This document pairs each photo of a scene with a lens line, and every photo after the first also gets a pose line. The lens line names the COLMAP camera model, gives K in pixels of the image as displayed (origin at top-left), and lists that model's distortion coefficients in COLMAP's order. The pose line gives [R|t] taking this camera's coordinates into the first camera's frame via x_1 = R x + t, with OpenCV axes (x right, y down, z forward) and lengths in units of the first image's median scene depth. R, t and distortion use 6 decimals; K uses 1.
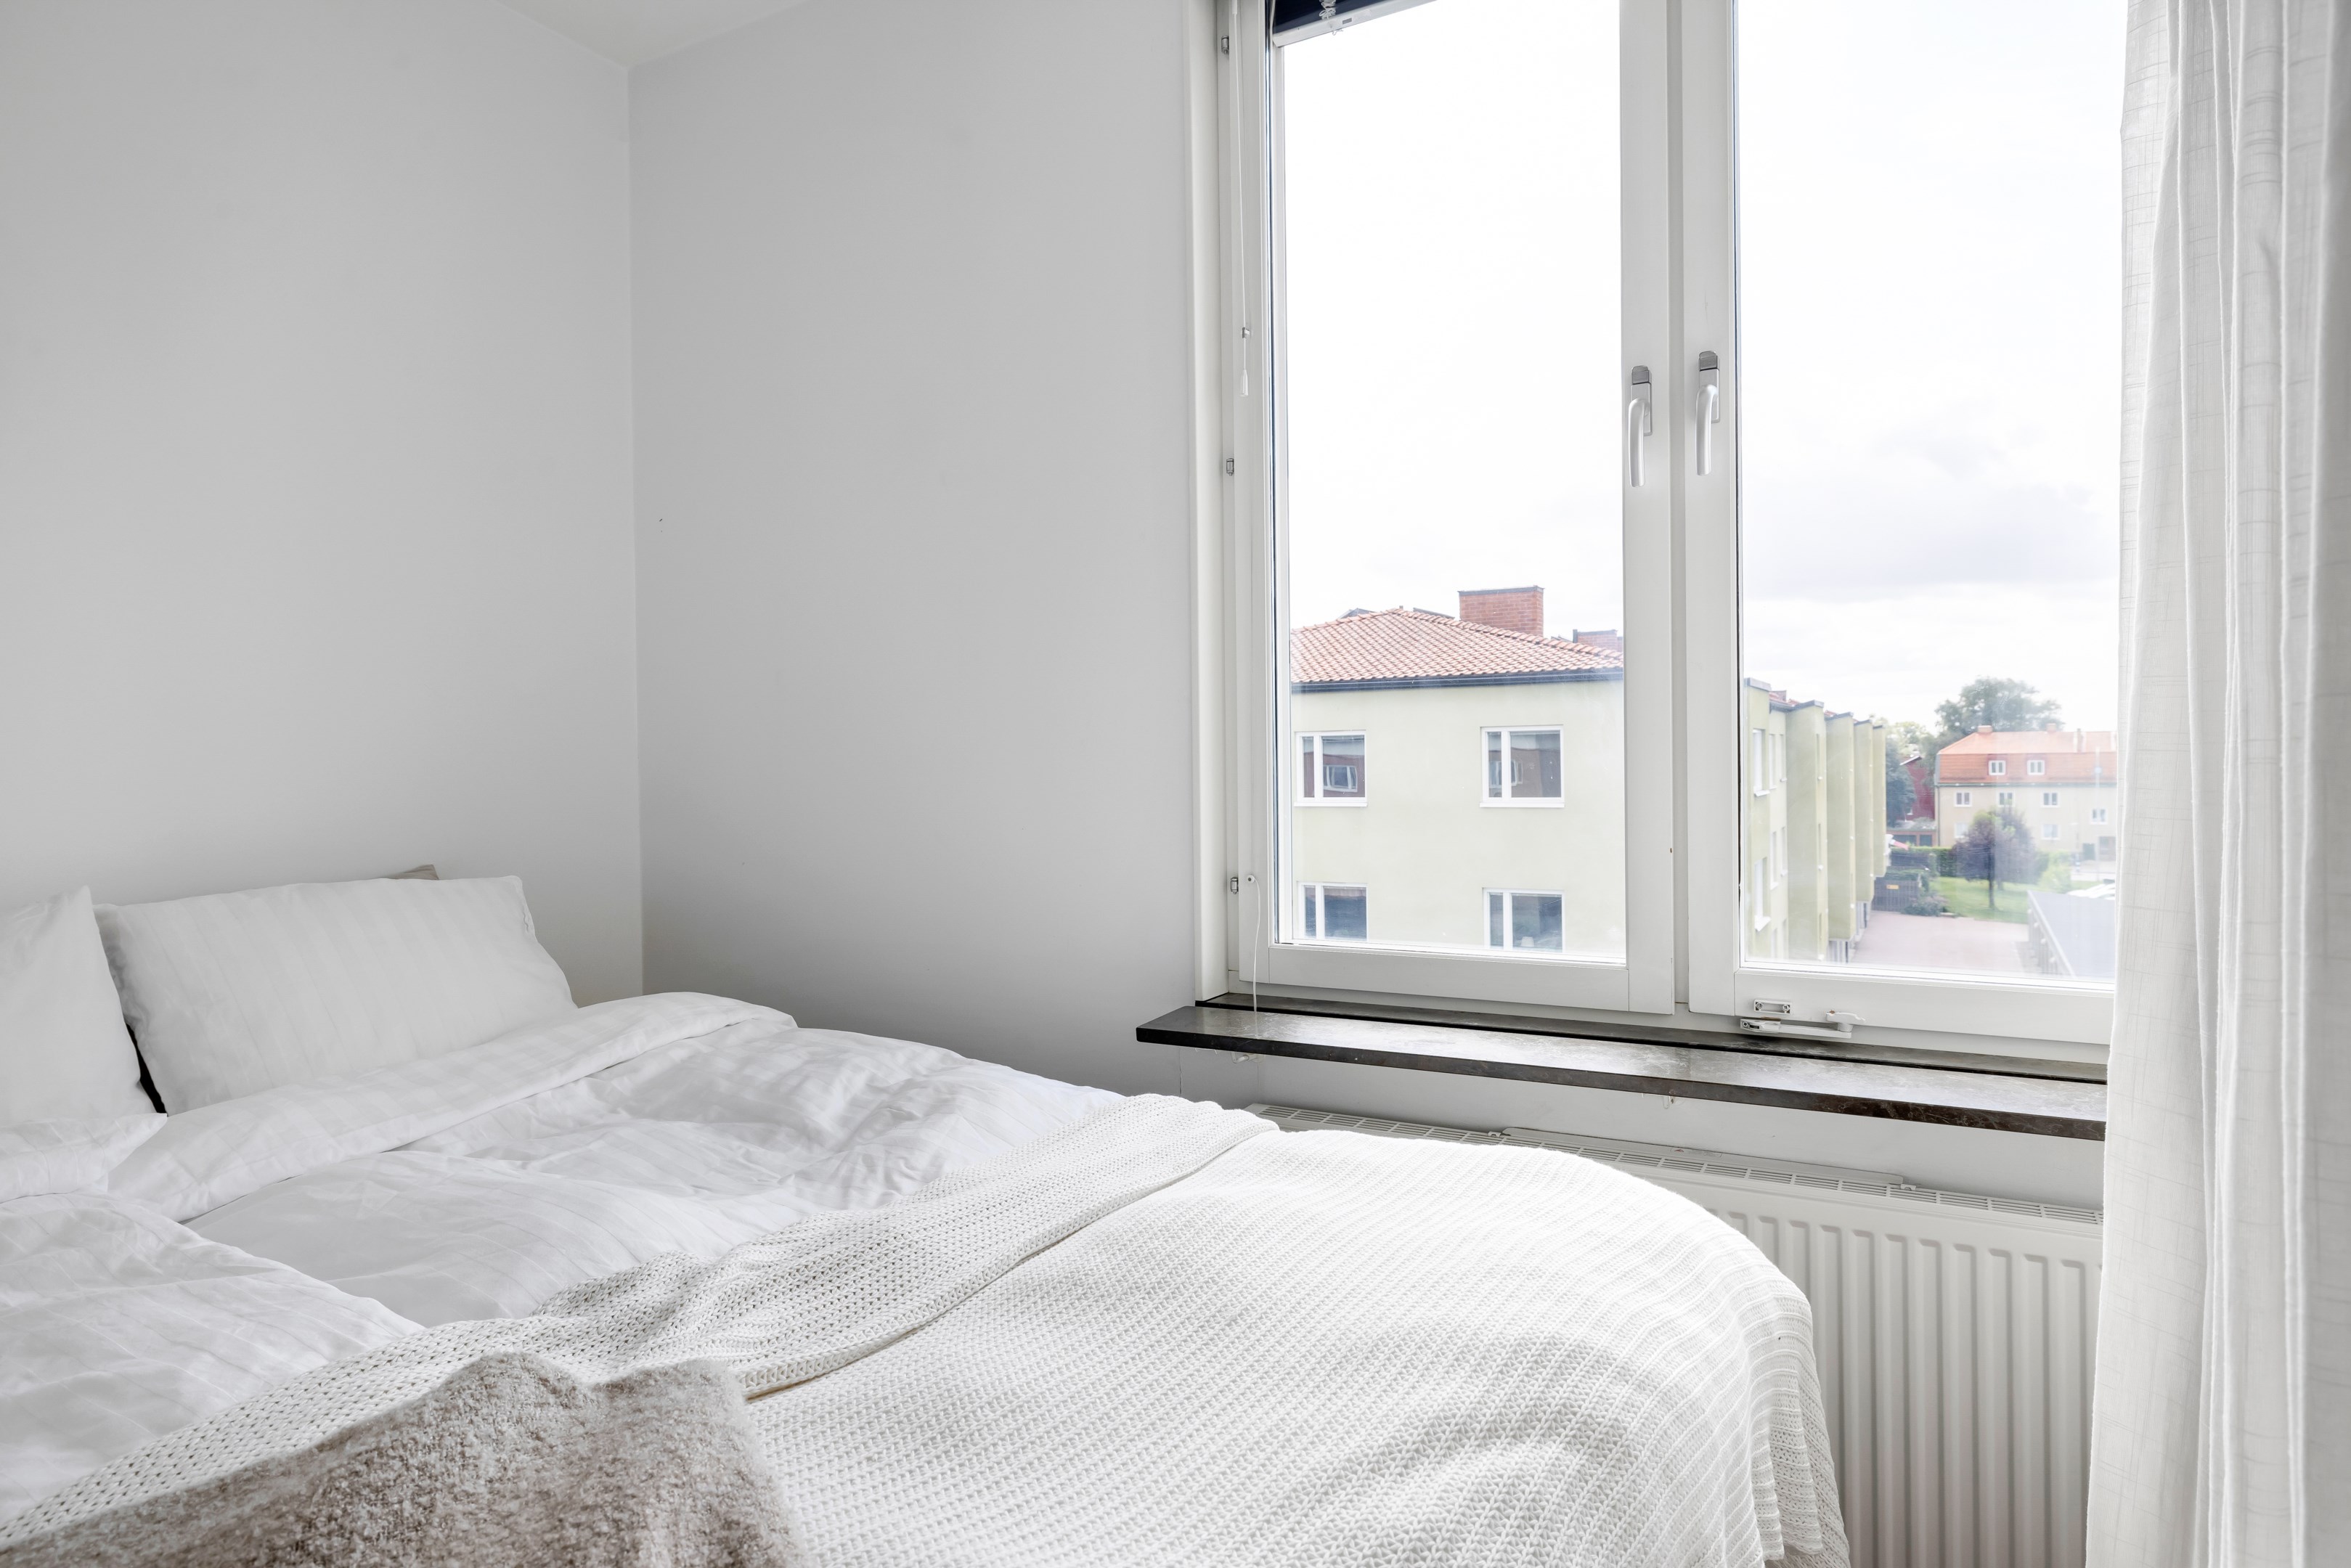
lens RADIAL K [[1341.3, 0, 1175.8], [0, 1341.3, 780.5], [0, 0, 1]] dist [-0.001702, -0.003080]
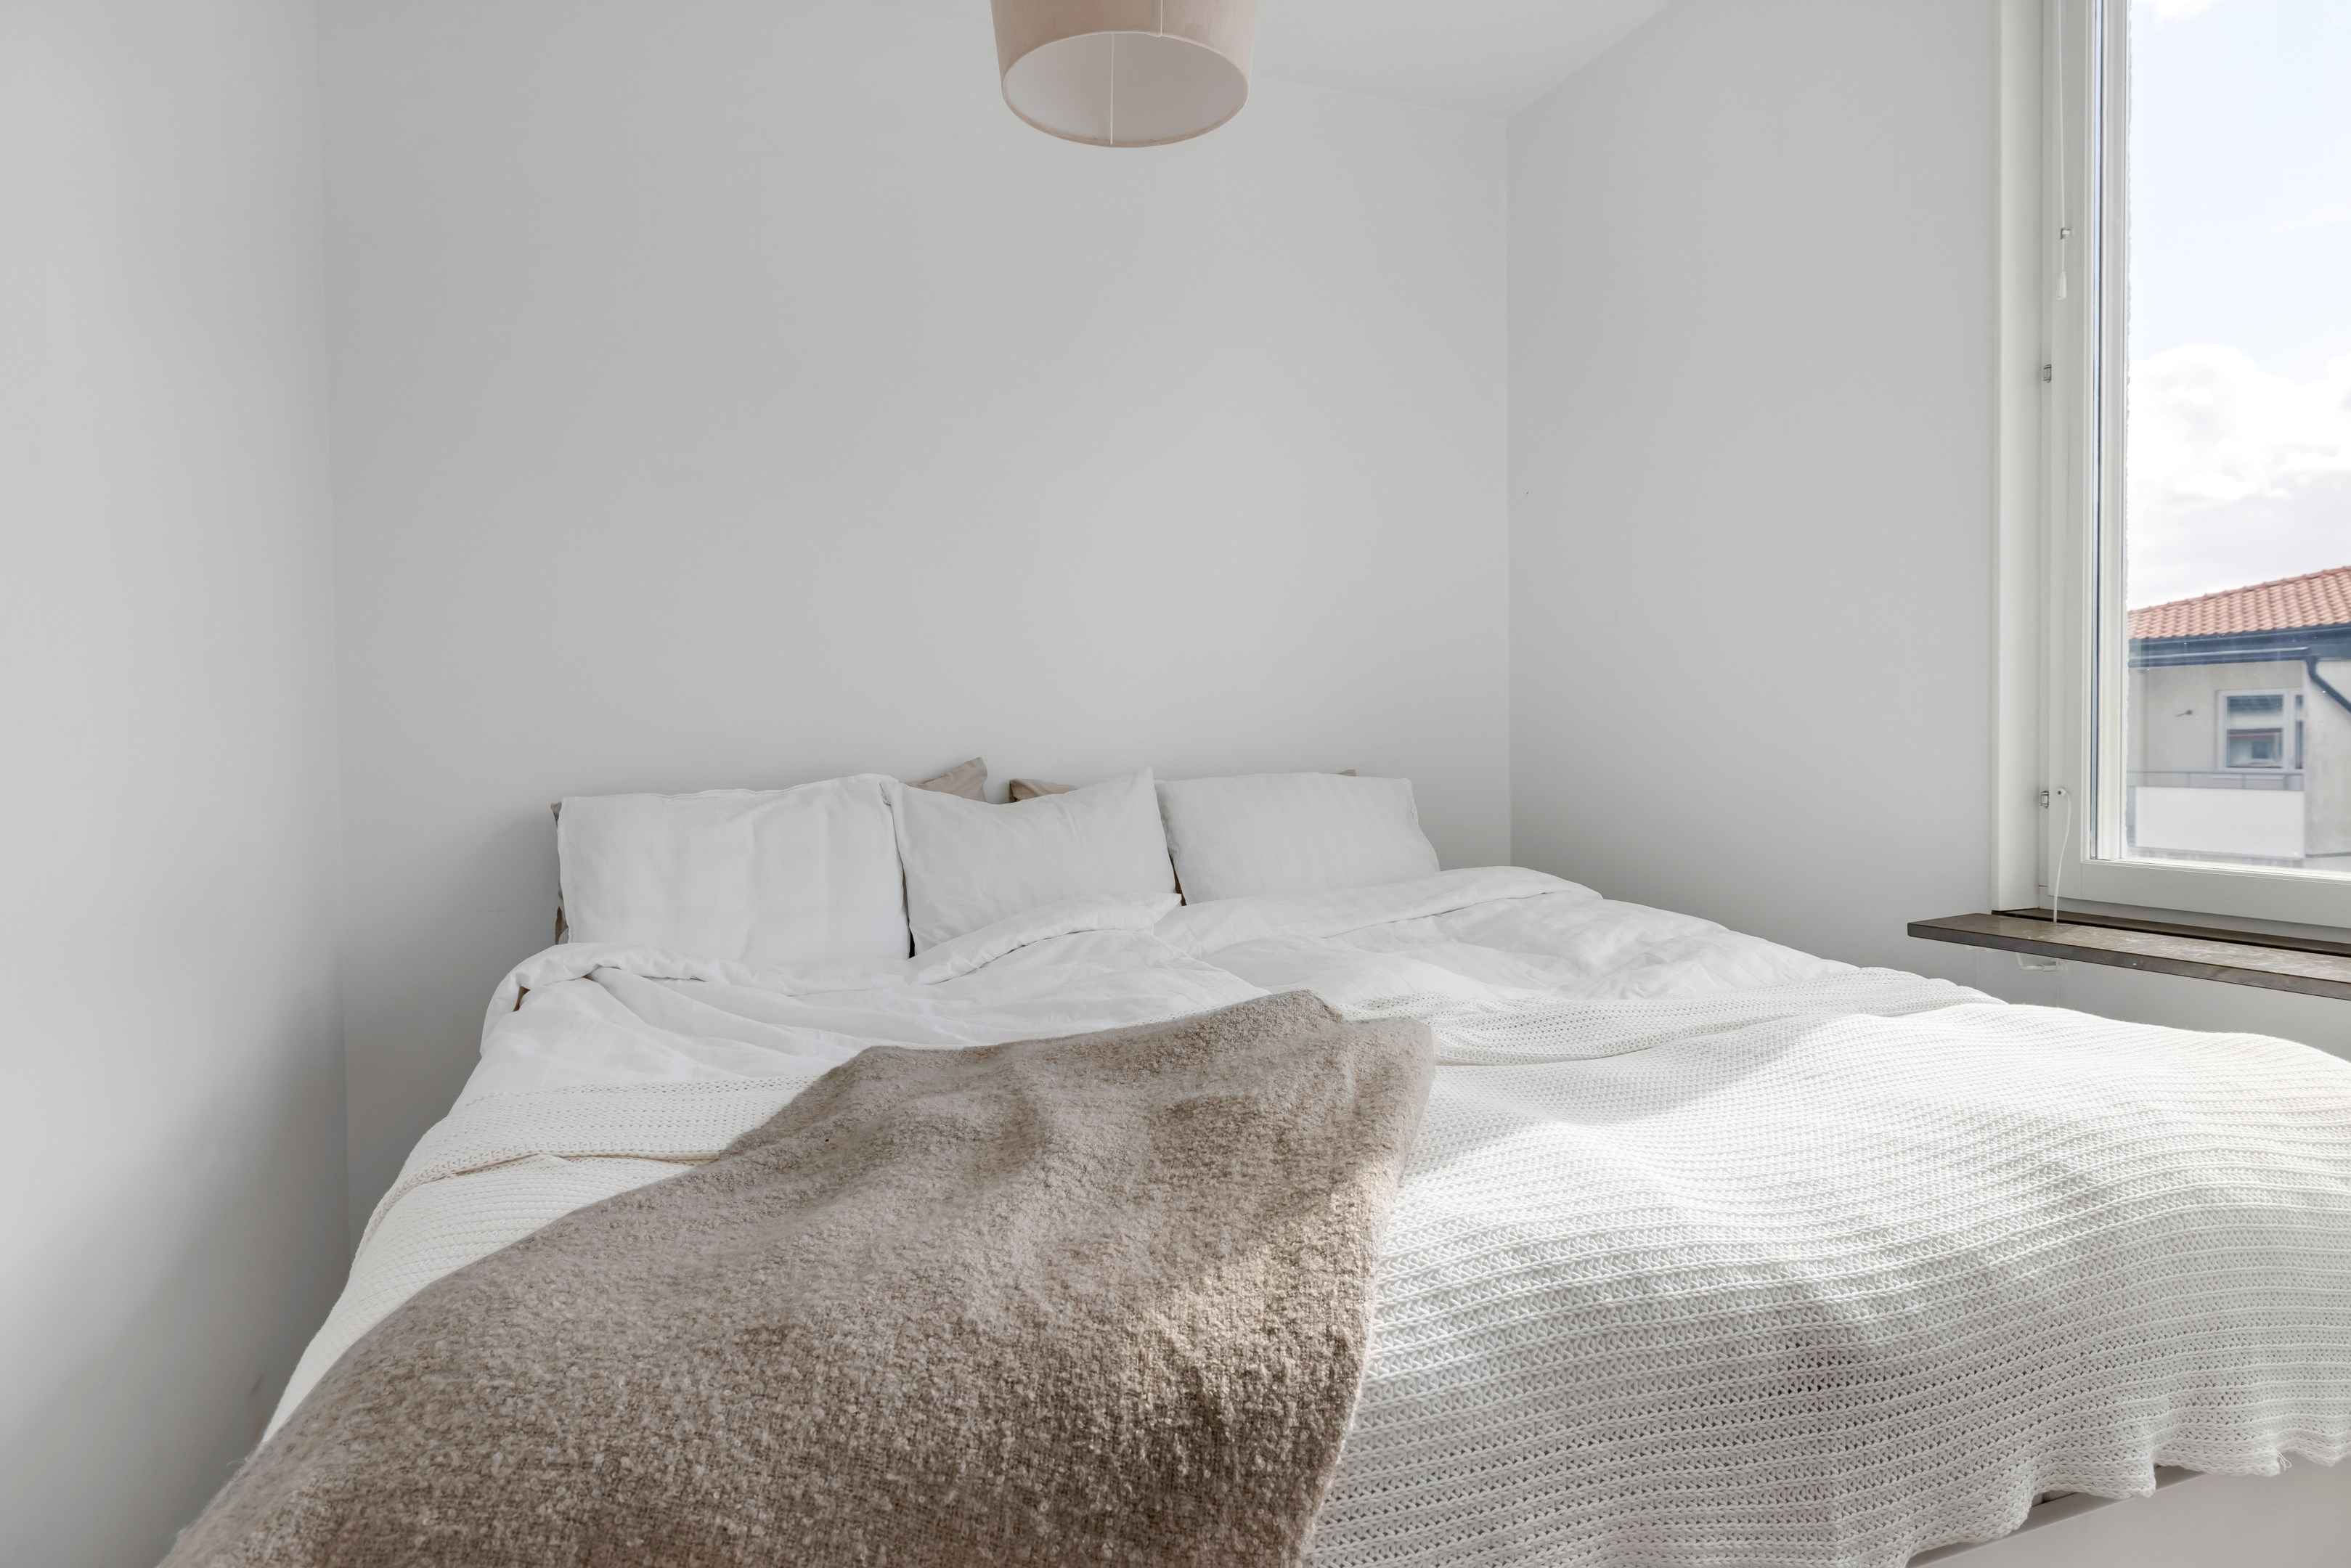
lens RADIAL K [[1341.3, 0, 1175.2], [0, 1341.3, 779.7], [0, 0, 1]] dist [-0.001702, -0.003080]
pose [[0.772416, 0.019649, -0.634813, 0.220969], [-0.004050, 0.999653, 0.026014, 0.051477], [0.635104, -0.017523, 0.772228, -0.213671]]
